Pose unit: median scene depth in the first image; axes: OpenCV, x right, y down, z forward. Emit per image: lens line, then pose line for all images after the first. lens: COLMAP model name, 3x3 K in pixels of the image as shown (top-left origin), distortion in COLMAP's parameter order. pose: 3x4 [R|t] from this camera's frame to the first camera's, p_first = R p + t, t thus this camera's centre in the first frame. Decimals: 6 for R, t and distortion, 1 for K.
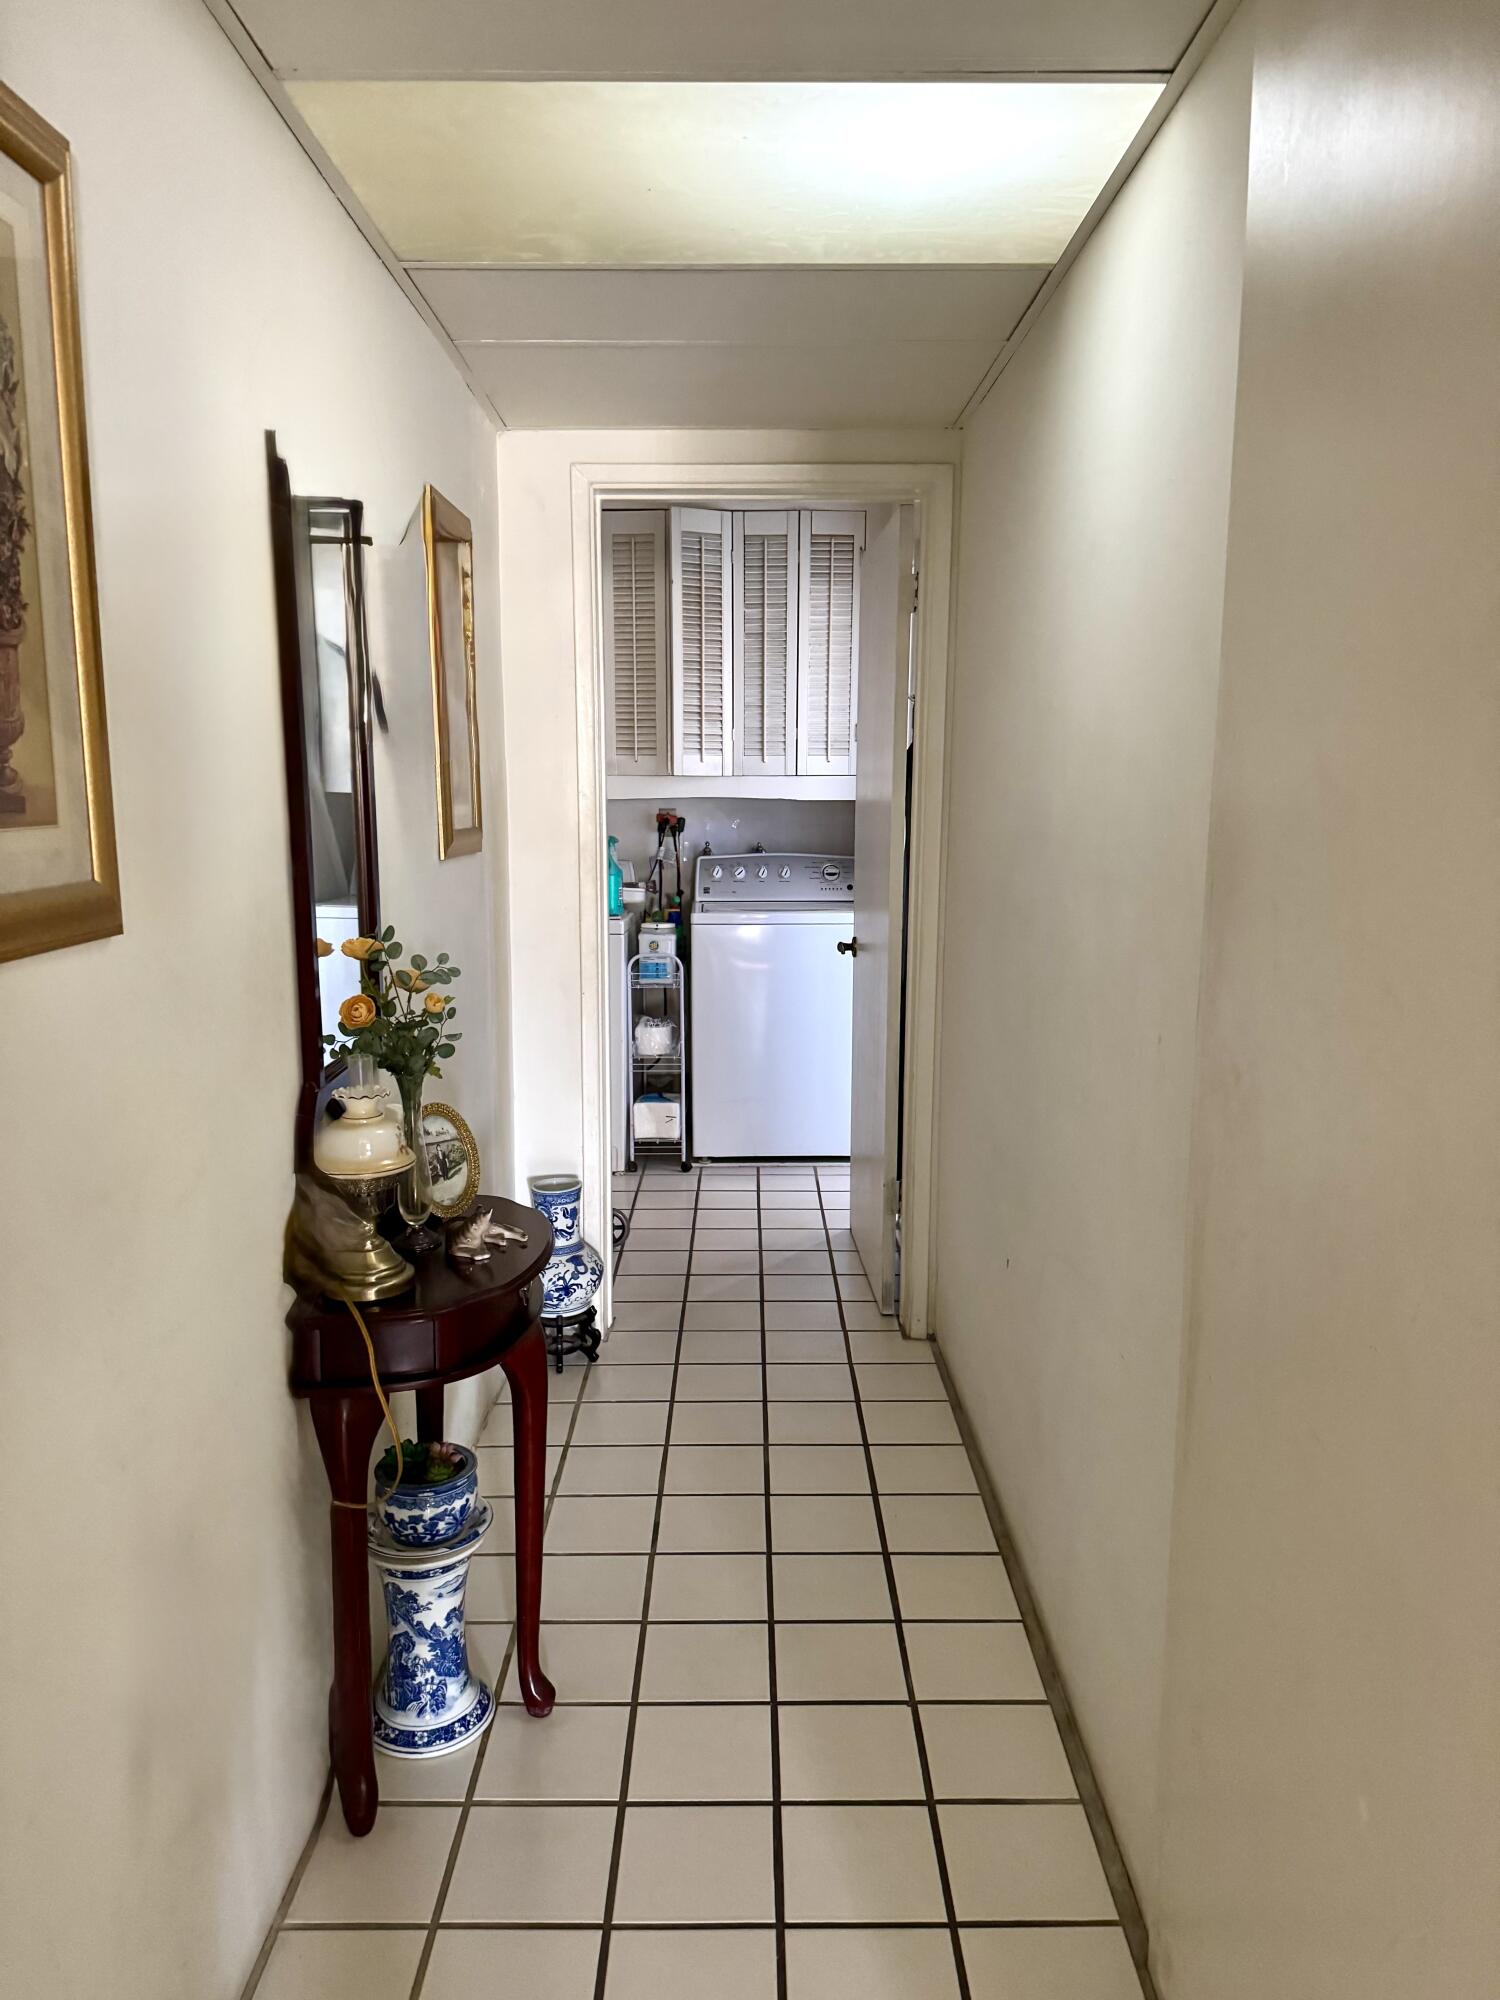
lens RADIAL K [[1387.0, 0, 753.5], [0, 1387.0, 1003.6], [0, 0, 1]] dist [0.032275, -0.037573]
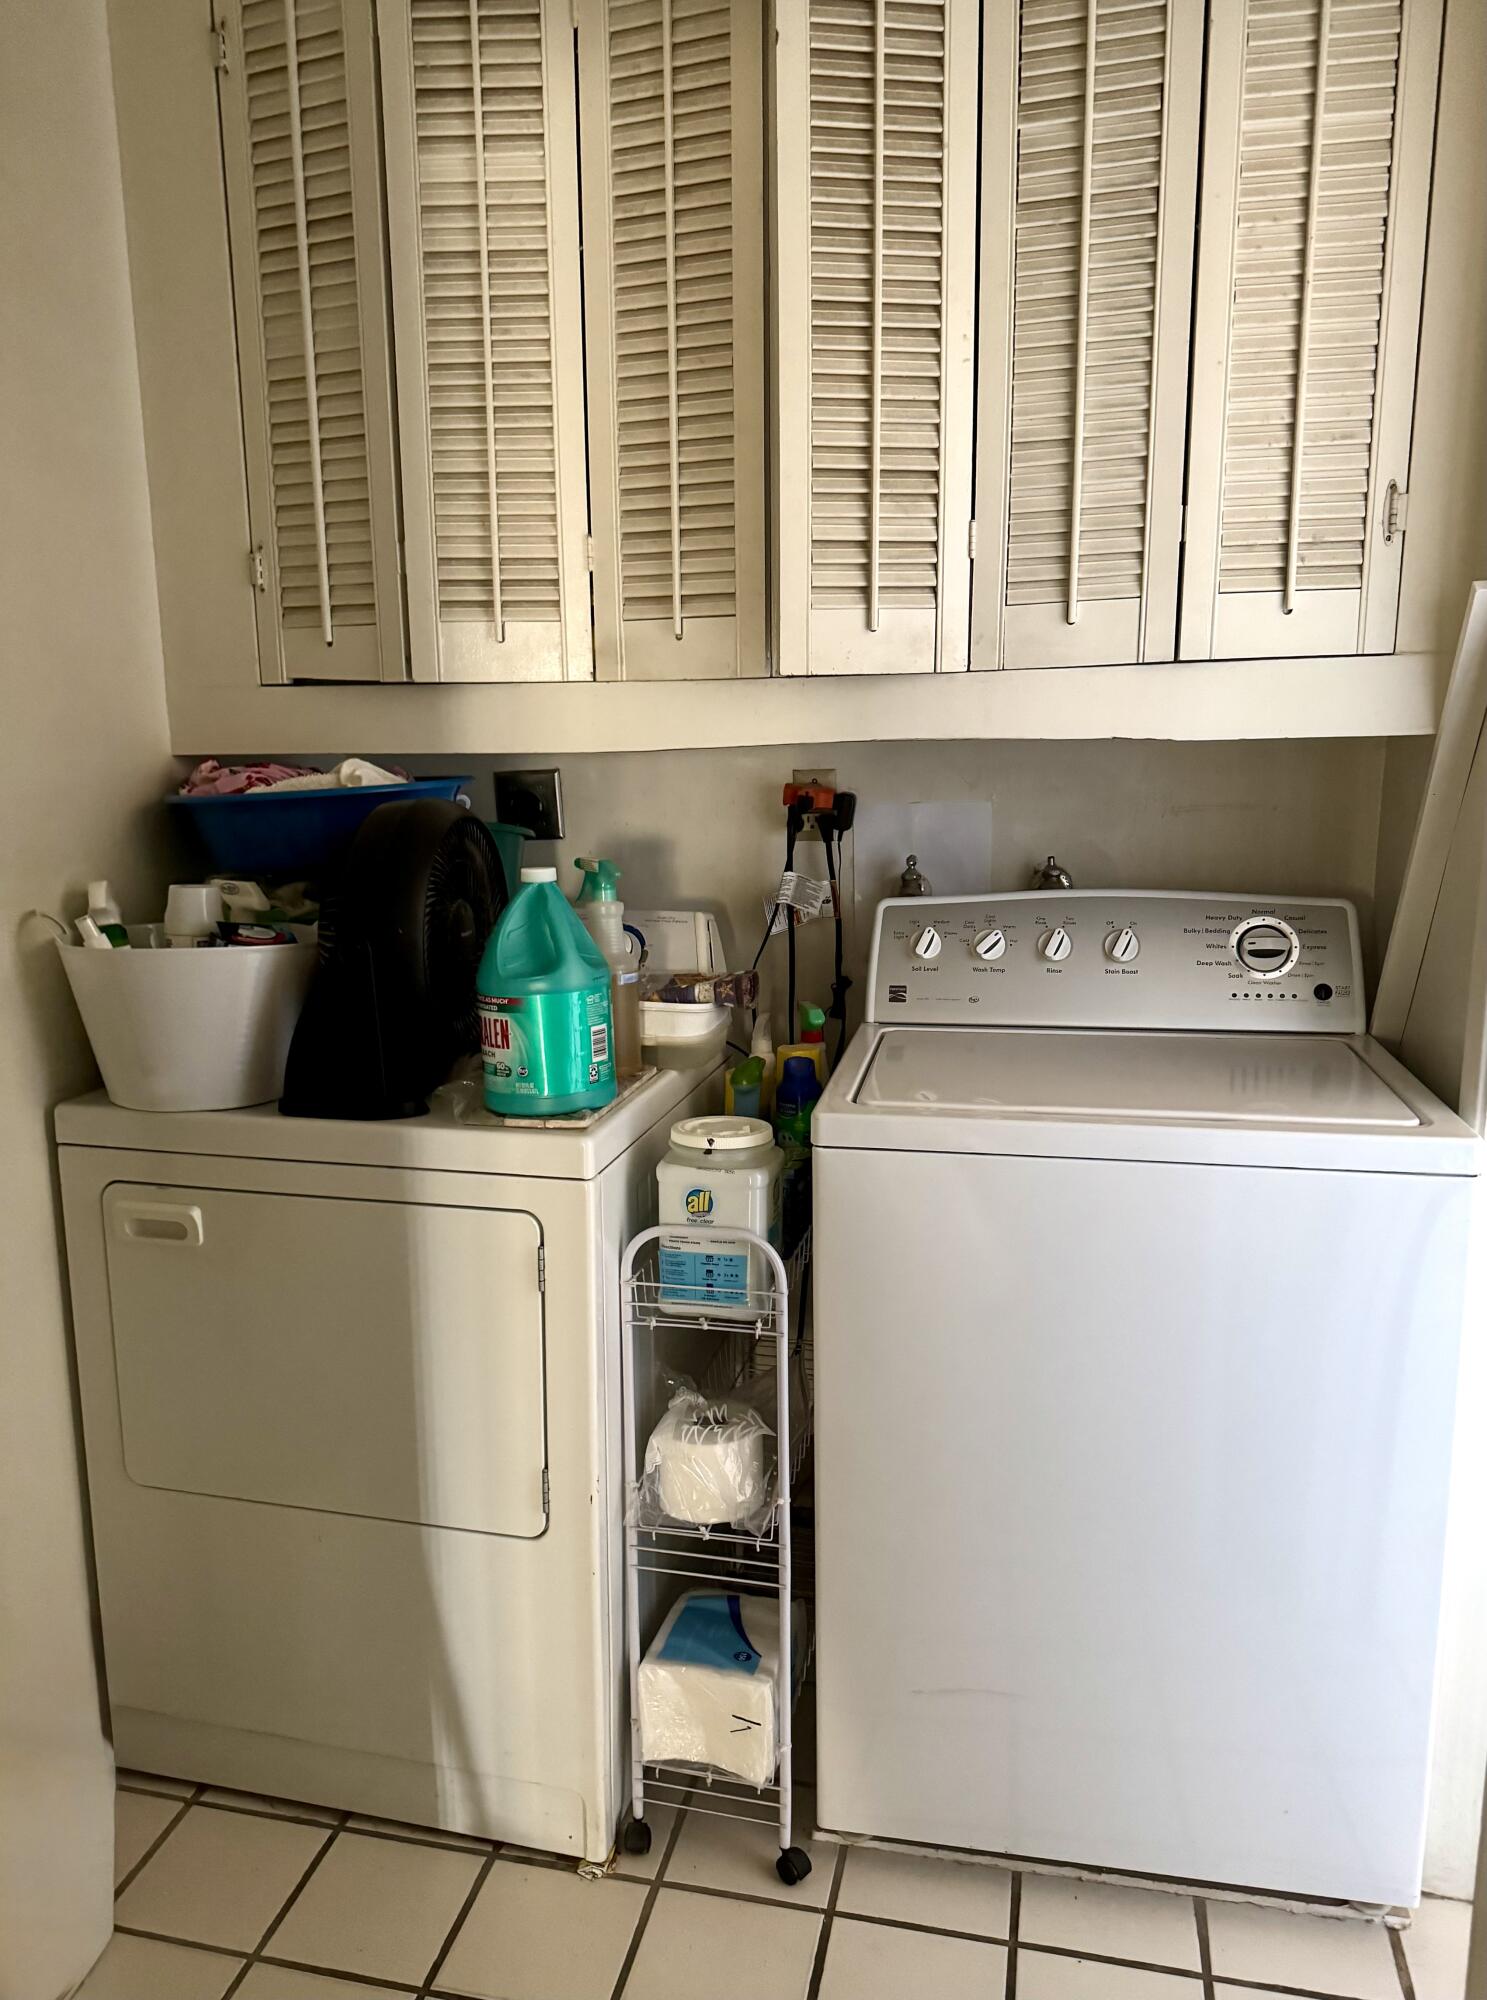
lens RADIAL K [[1387.0, 0, 691.5], [0, 1387.0, 994.9], [0, 0, 1]] dist [0.032275, -0.037573]
pose [[0.967135, 0.026101, -0.252920, 0.006690], [-0.017623, 0.999206, 0.035728, -0.099993], [0.253651, -0.030096, 0.966827, 0.675183]]
